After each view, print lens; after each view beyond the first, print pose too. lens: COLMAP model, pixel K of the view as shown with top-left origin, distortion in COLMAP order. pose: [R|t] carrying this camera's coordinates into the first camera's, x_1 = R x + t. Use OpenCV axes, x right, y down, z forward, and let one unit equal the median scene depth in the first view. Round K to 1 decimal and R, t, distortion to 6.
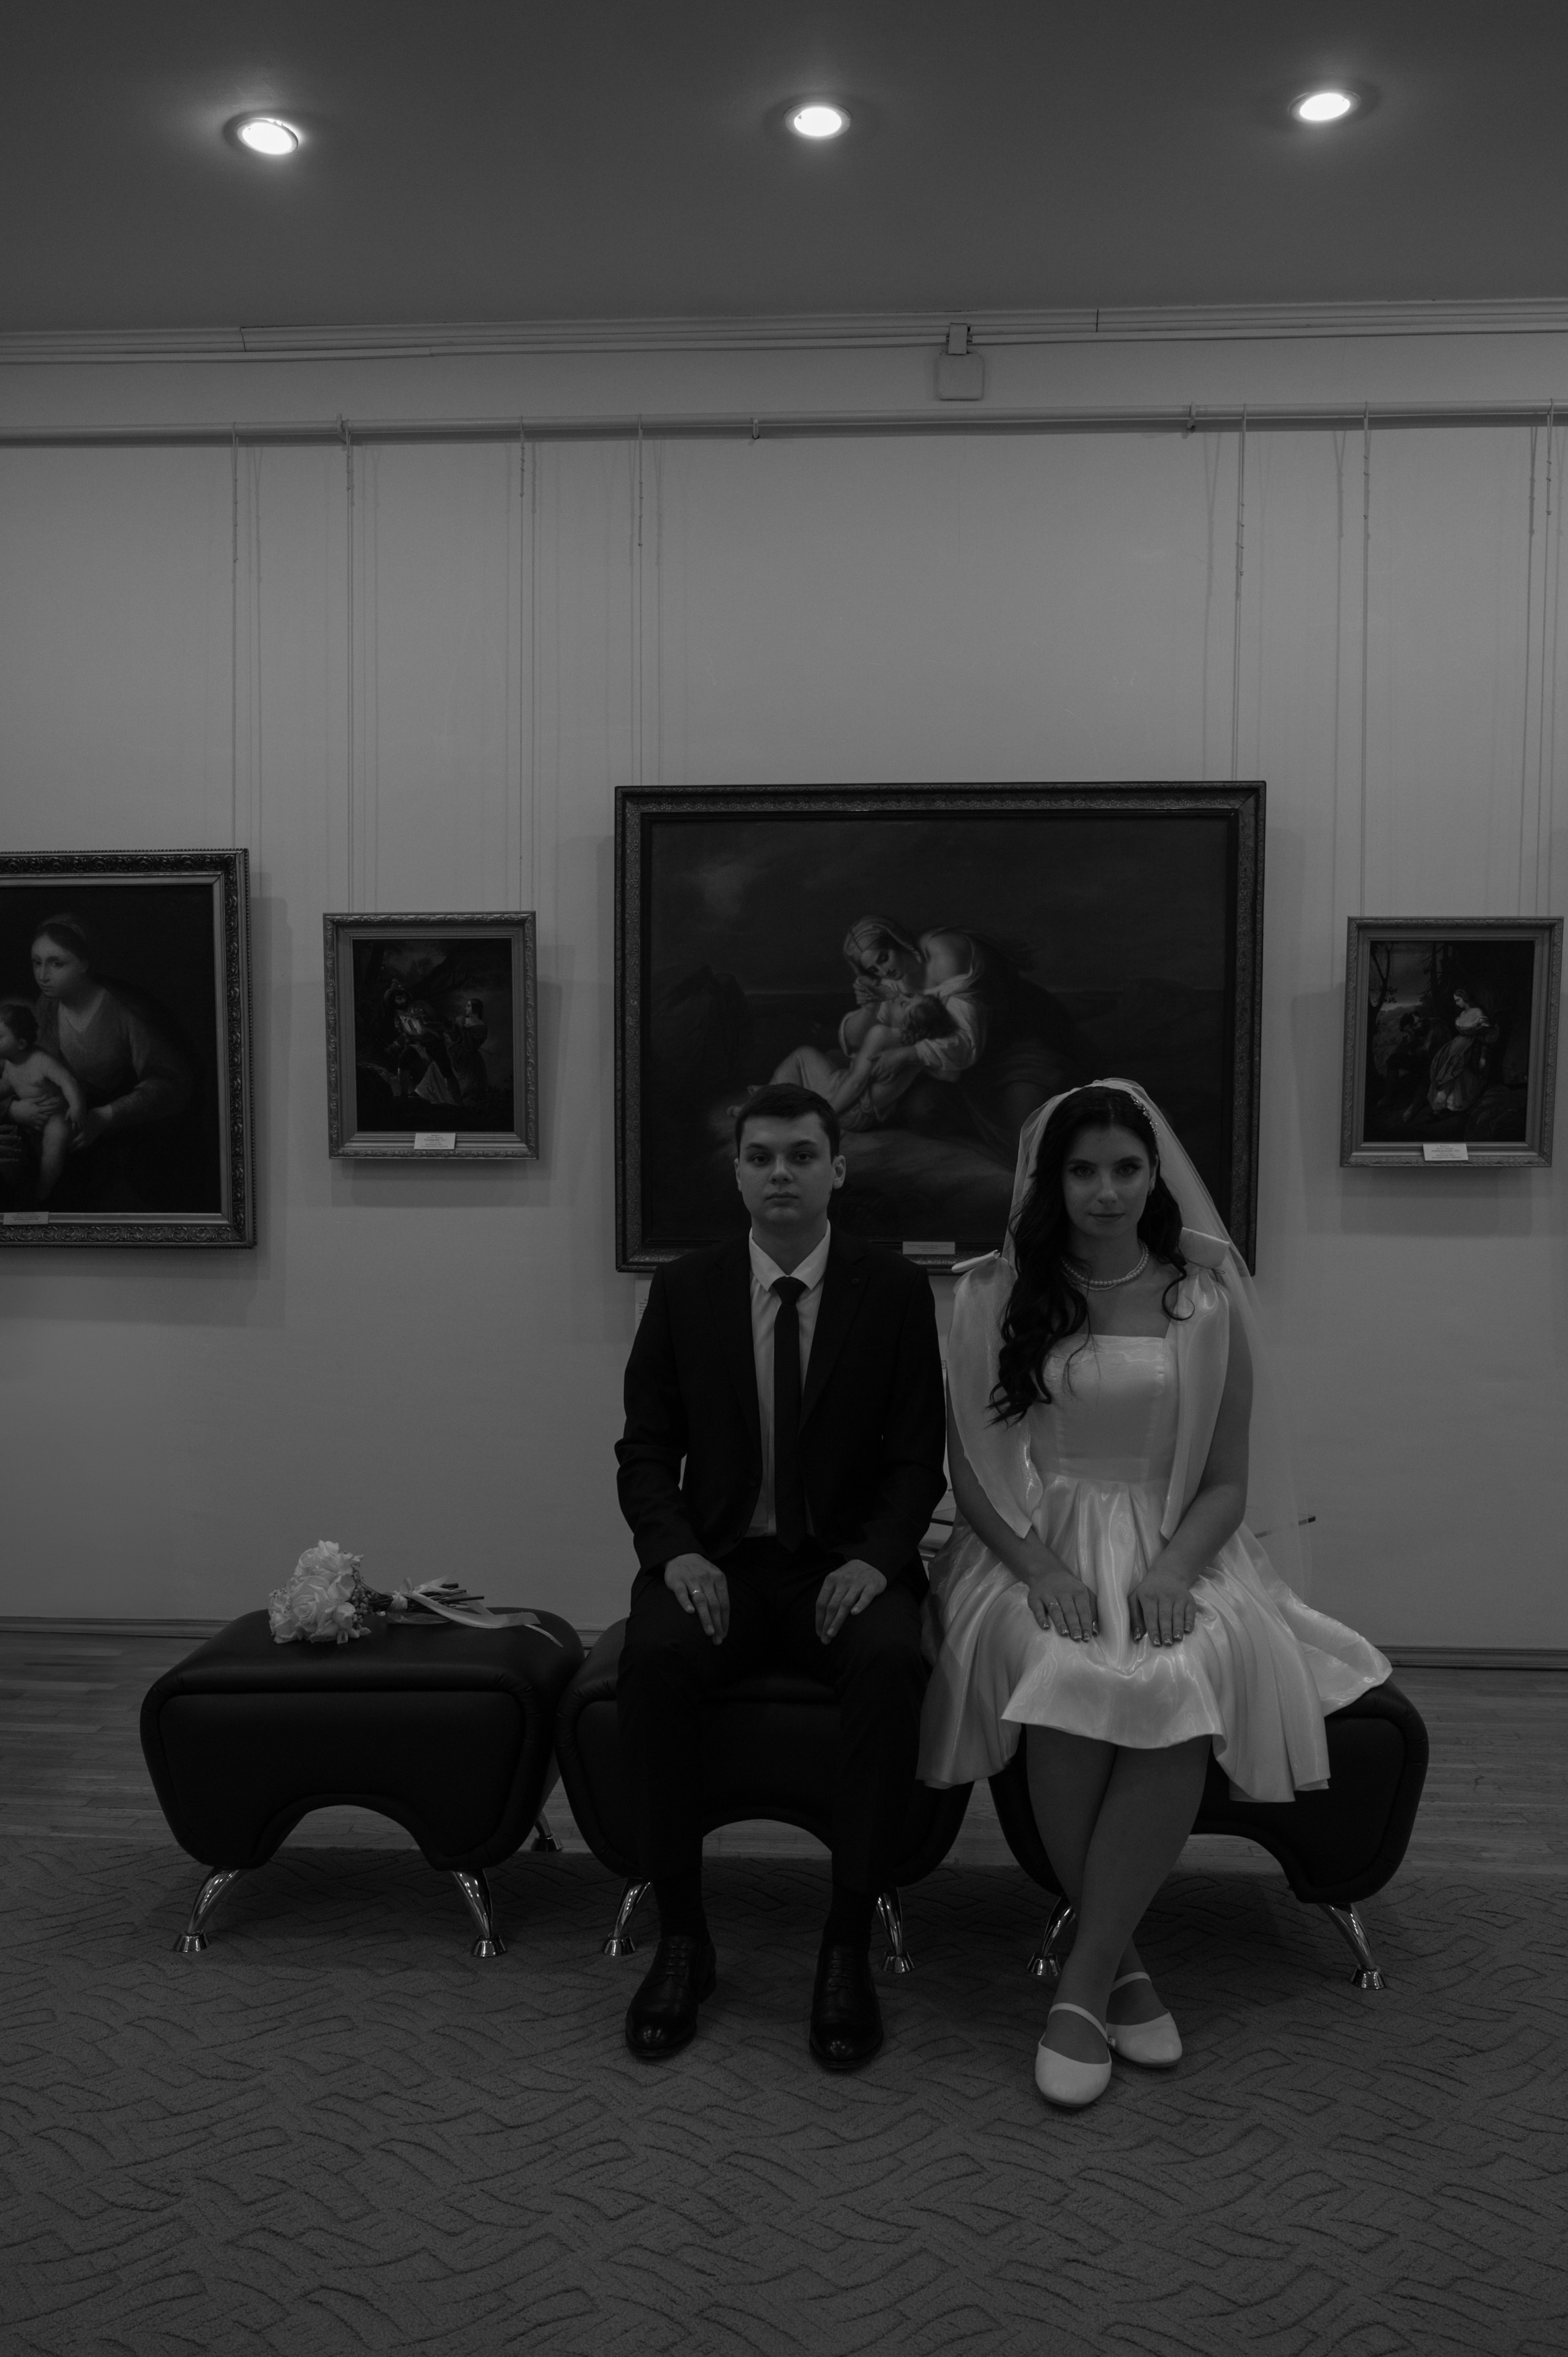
lens RADIAL K [[2048.3, 0, 784.0], [0, 2048.3, 1178.5], [0, 0, 1]] dist [-0.000803, 0.000057]
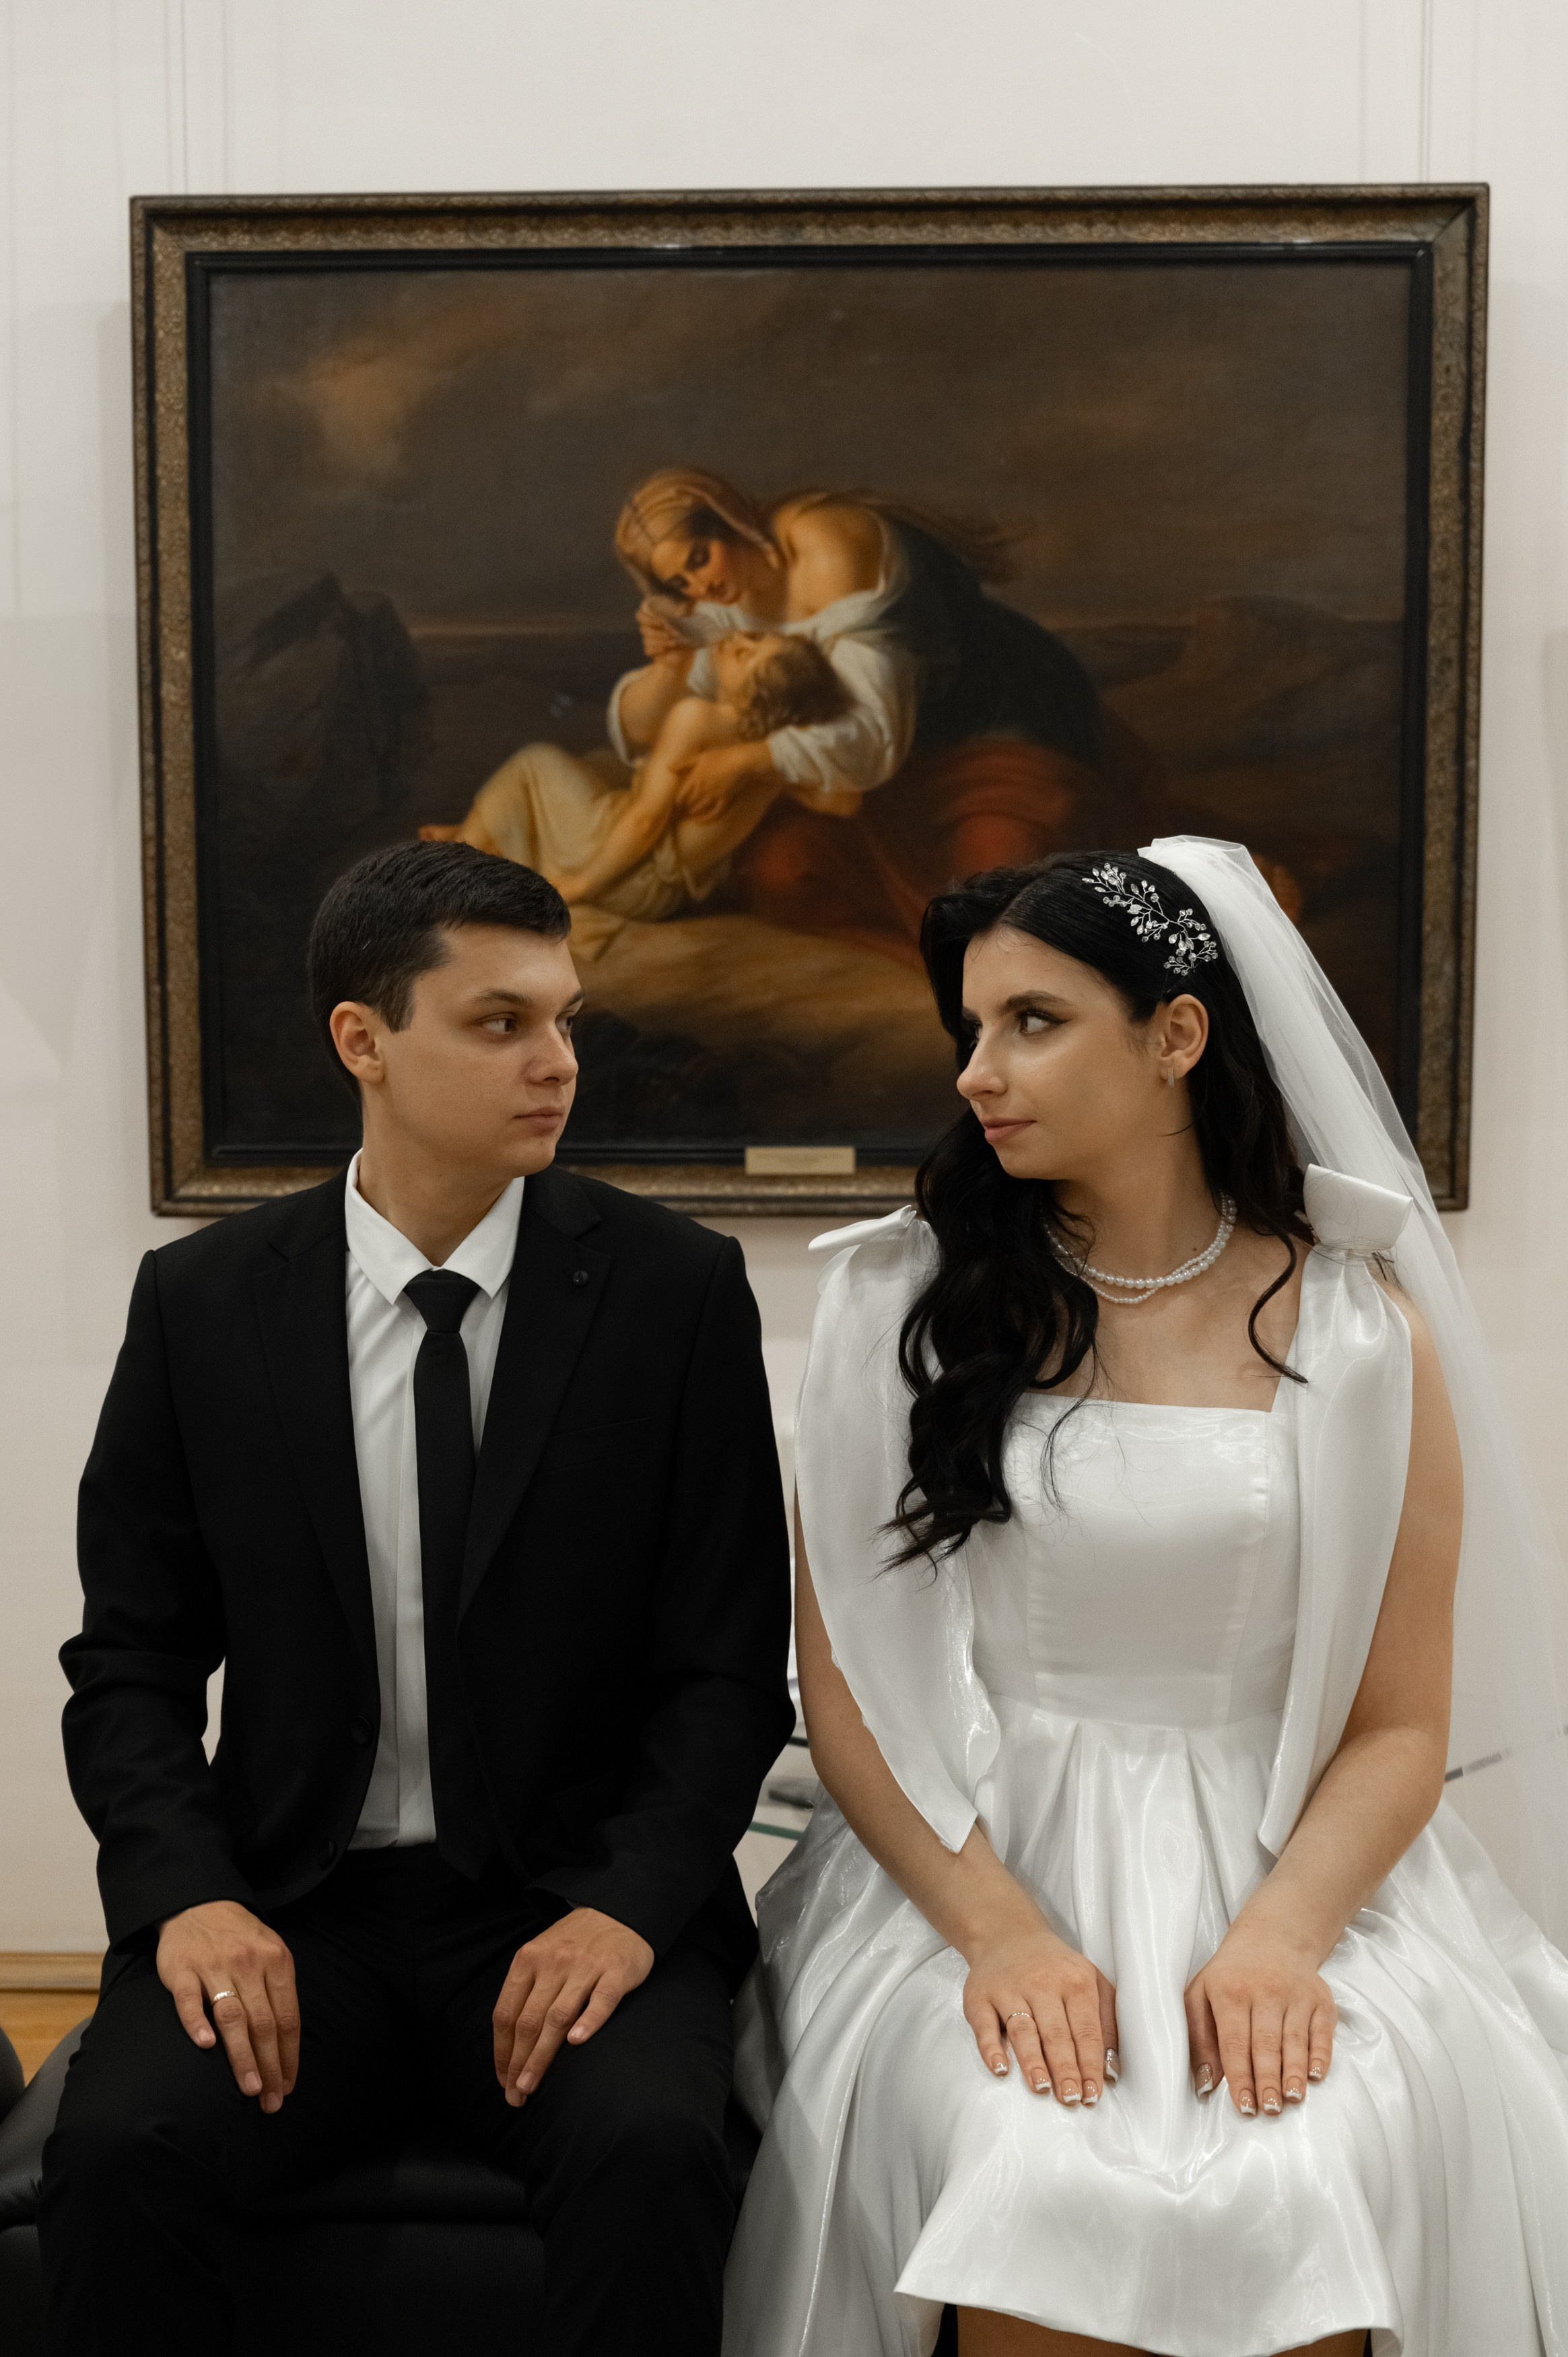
lens RADIAL K [[3670.6, 0, 802.0], [0, 3670.6, 1095.0], [0, 0, 1]] dist [0.031989, -0.144994]
pose [[0.998958, -0.011222, 0.044241, 0.033538], [0.009452, 0.999154, 0.040020, -0.016437], [-0.044653, -0.039560, 0.998219, 0.137452]]
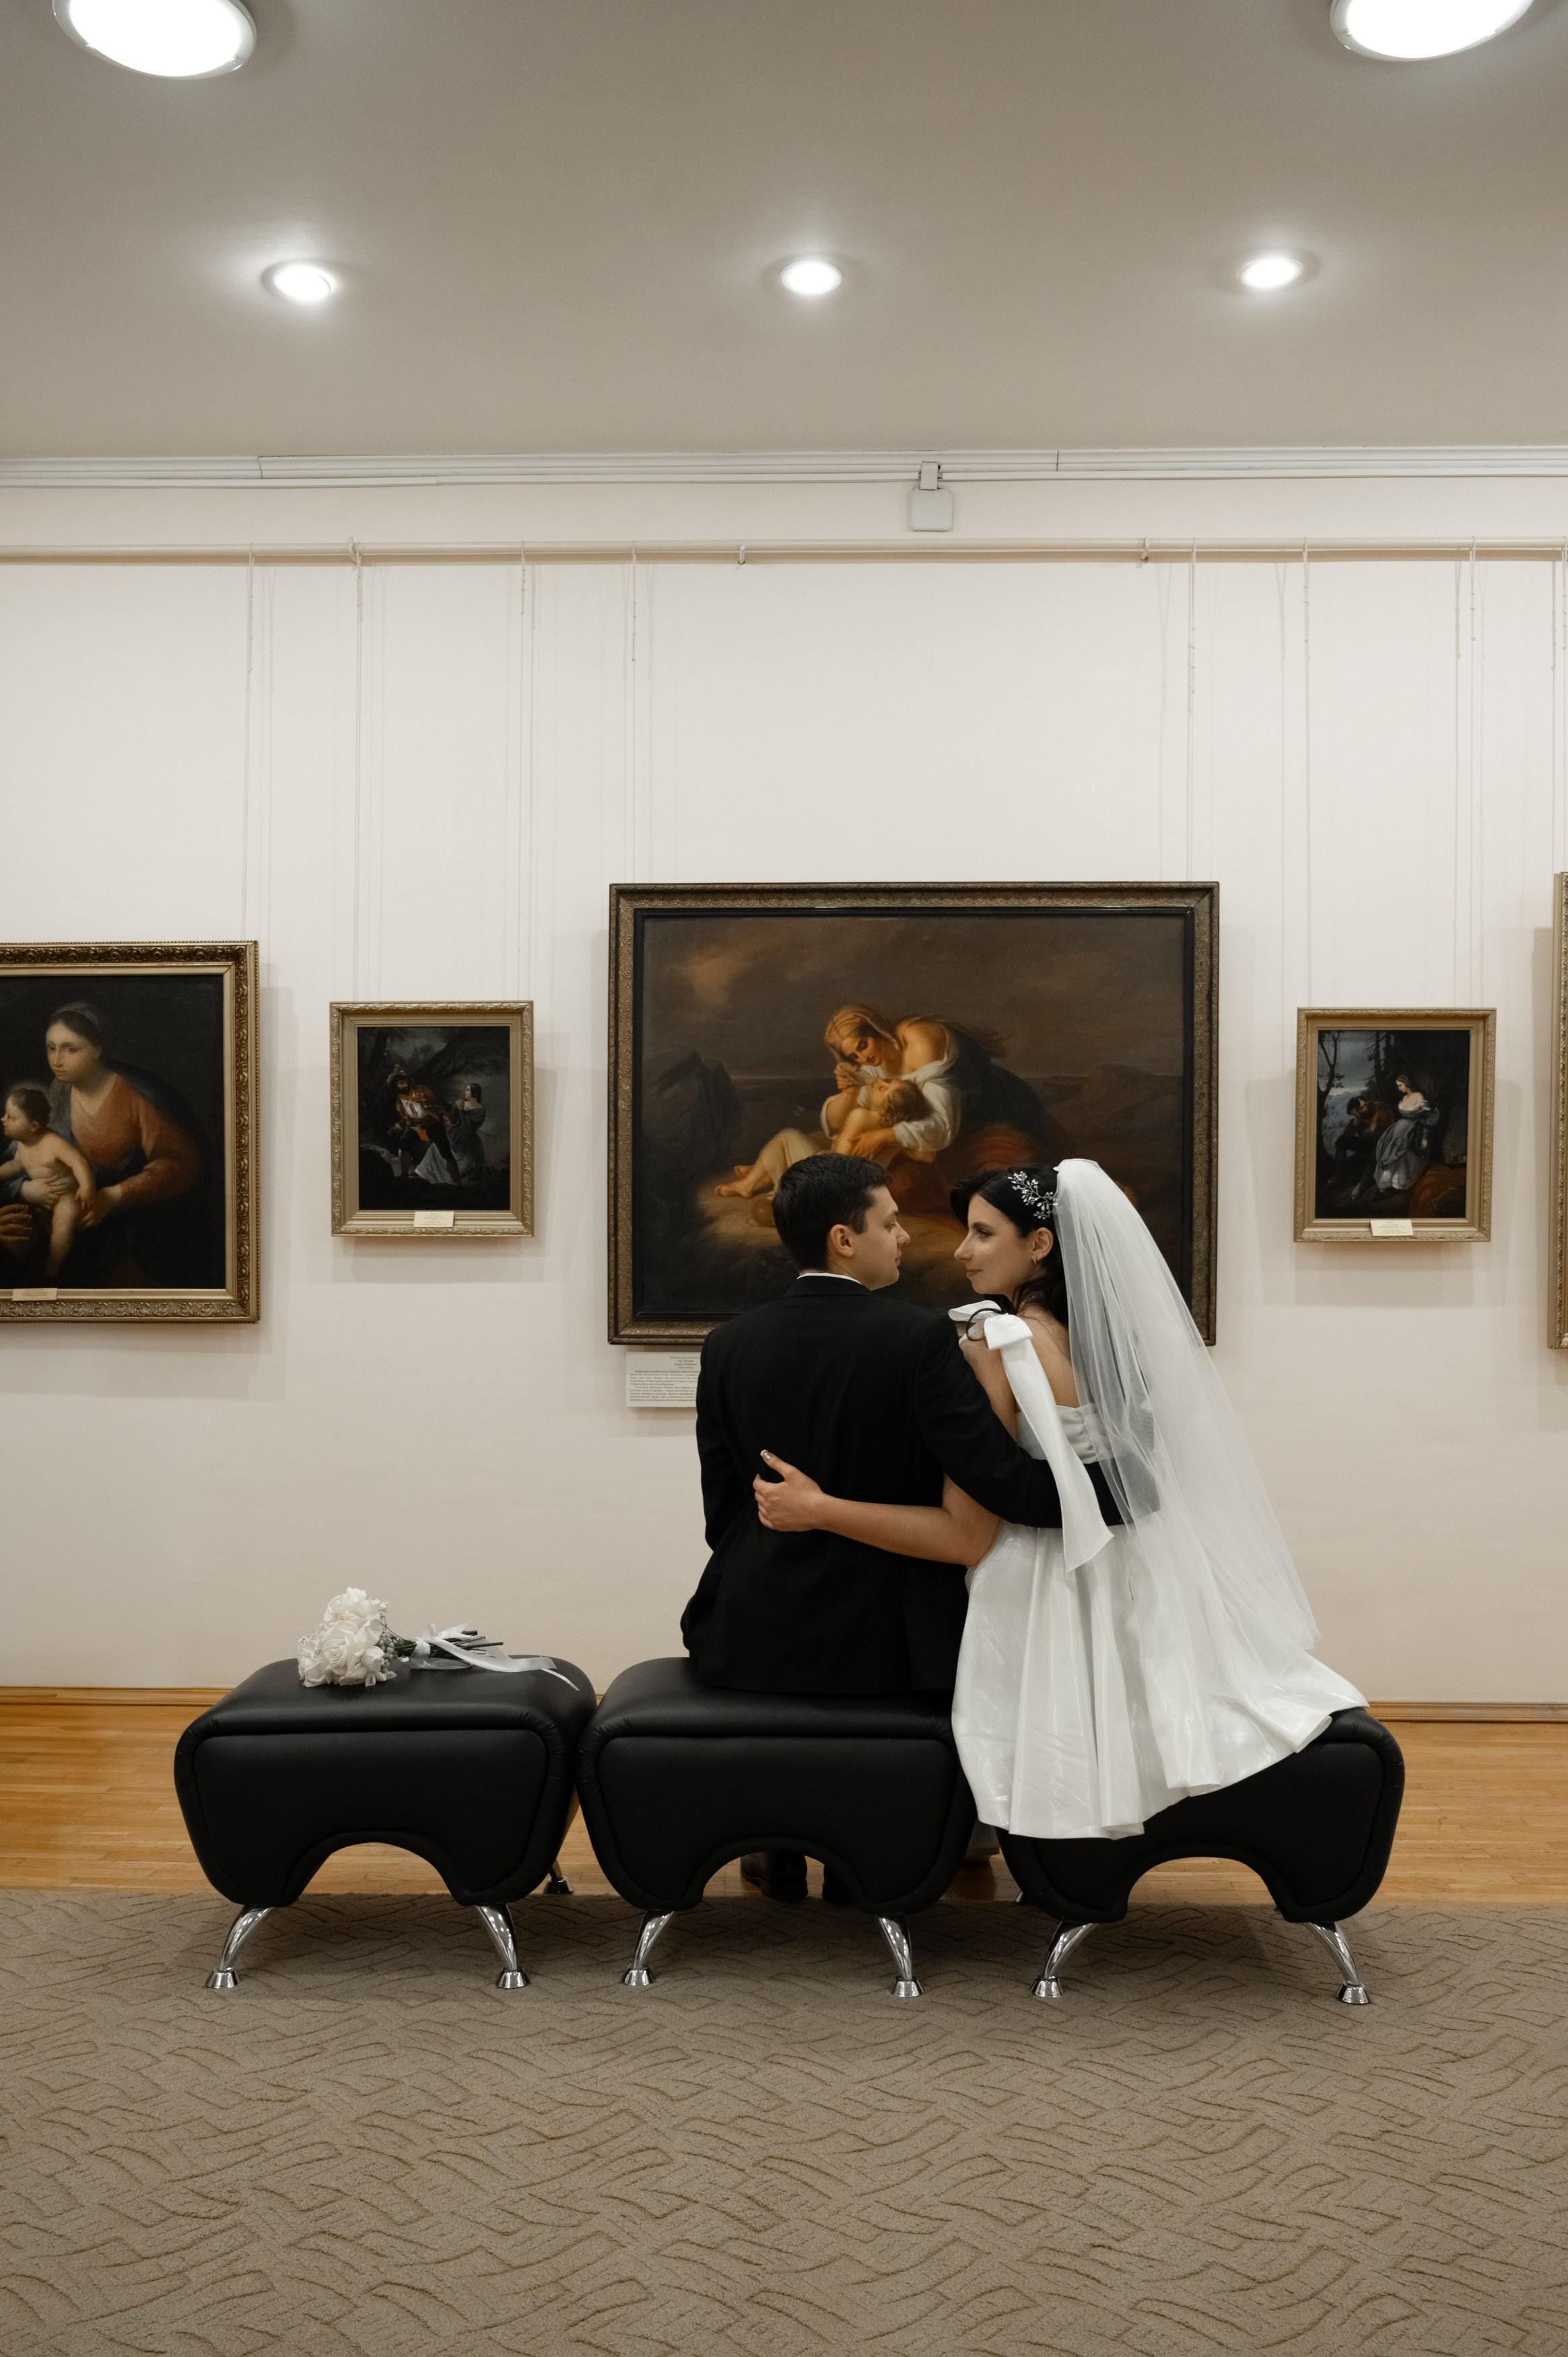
lens RADIAL K [[2017.4, 0, 784.5], [0, 2017.4, 1159.6], [0, 0, 1]] dist [-0.002083, 0.004031]
pose [[0.999308, 0.000474, 0.037191, -0.031182], [0.001952, 0.997873, -0.065165, 0.019413], [-0.037143, 0.065192, 0.997181, -0.035032]]
